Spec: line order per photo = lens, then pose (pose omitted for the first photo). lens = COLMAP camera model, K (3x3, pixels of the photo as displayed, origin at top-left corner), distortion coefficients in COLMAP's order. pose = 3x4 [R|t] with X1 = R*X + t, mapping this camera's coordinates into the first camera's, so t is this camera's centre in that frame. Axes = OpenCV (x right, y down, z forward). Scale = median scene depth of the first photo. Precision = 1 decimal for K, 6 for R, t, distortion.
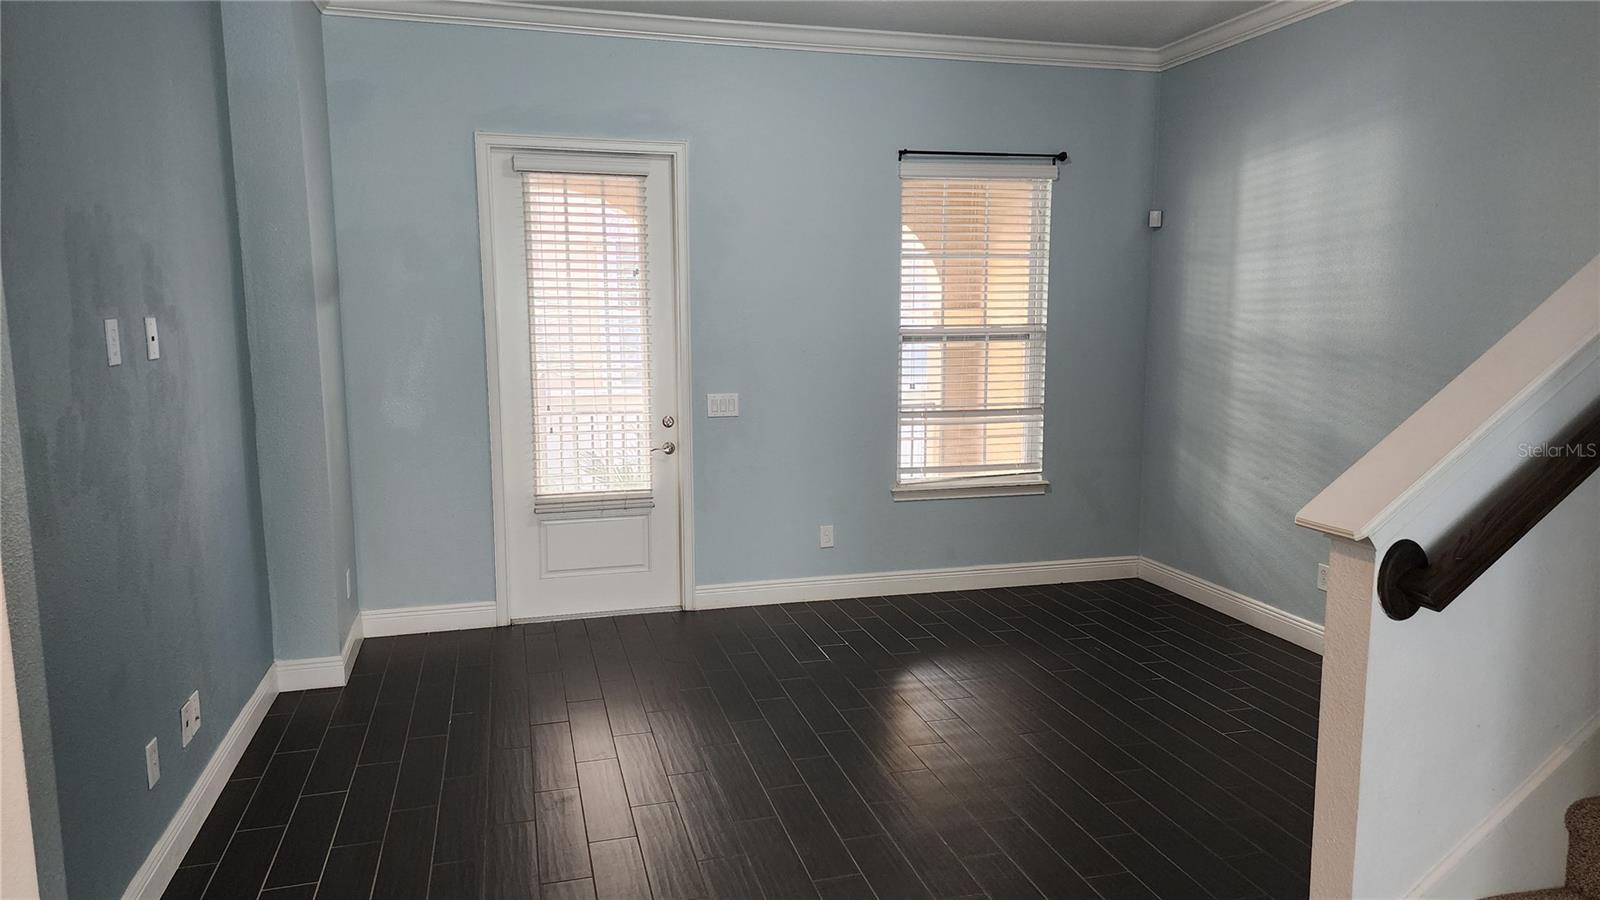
lens RADIAL K [[1046.8, 0, 800.0], [0, 1046.8, 450.0], [0, 0, 1]] dist [0.118166, -0.000418]
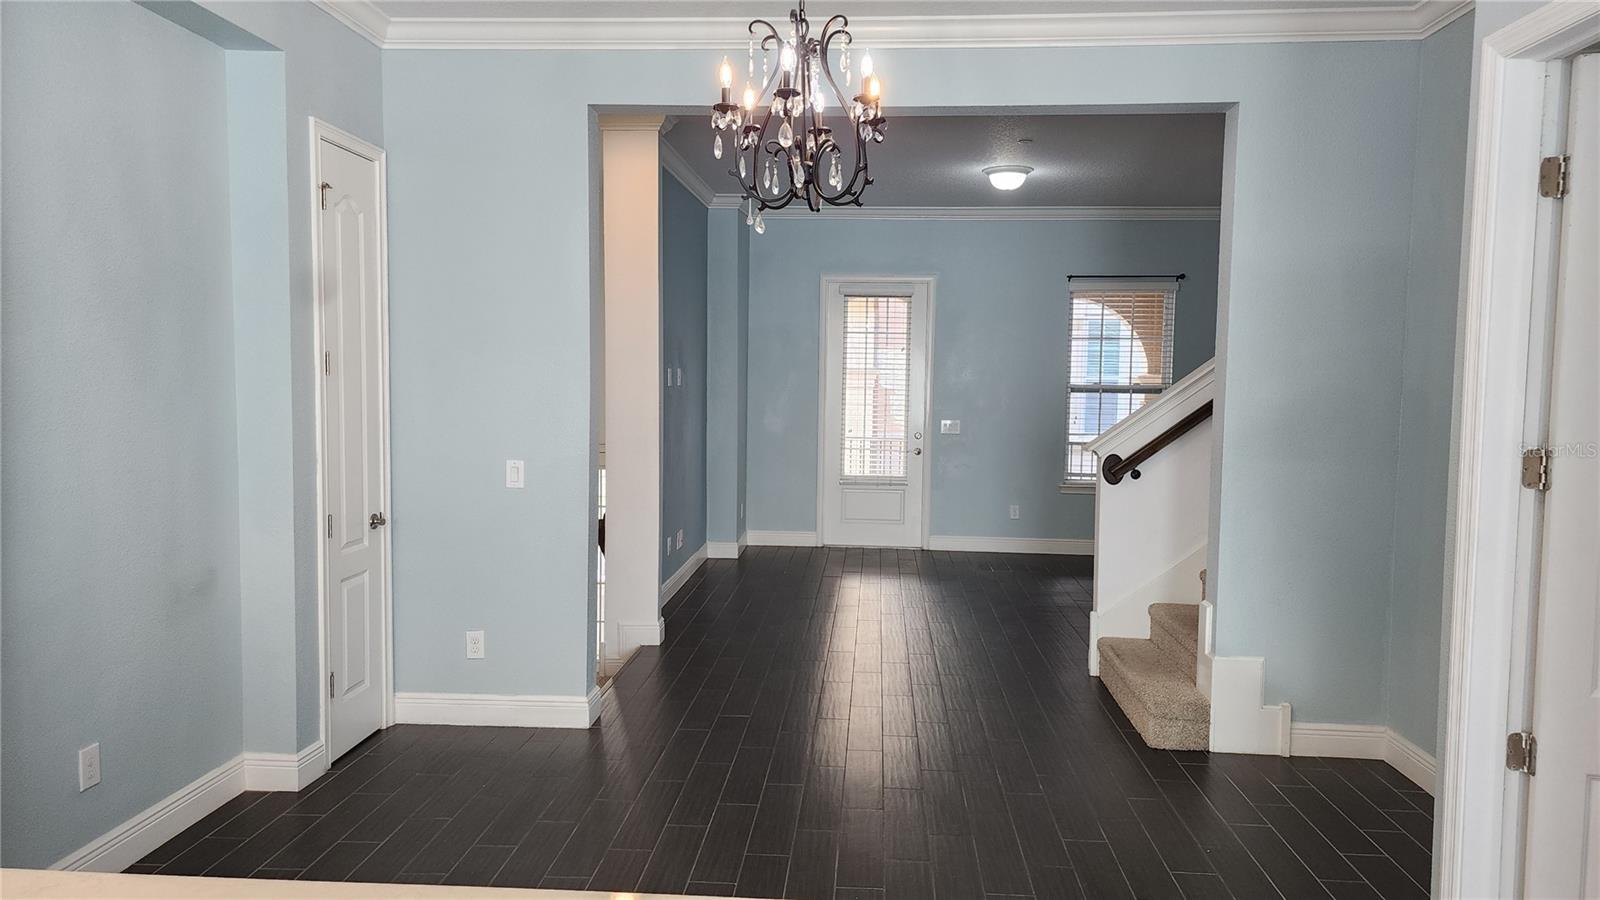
lens RADIAL K [[1061.6, 0, 803.7], [0, 1061.6, 436.7], [0, 0, 1]] dist [0.078535, -0.060886]
pose [[0.938163, 0.037643, -0.344141, 0.291756], [-0.064256, 0.995732, -0.066253, 0.100261], [0.340178, 0.084269, 0.936578, -0.665876]]
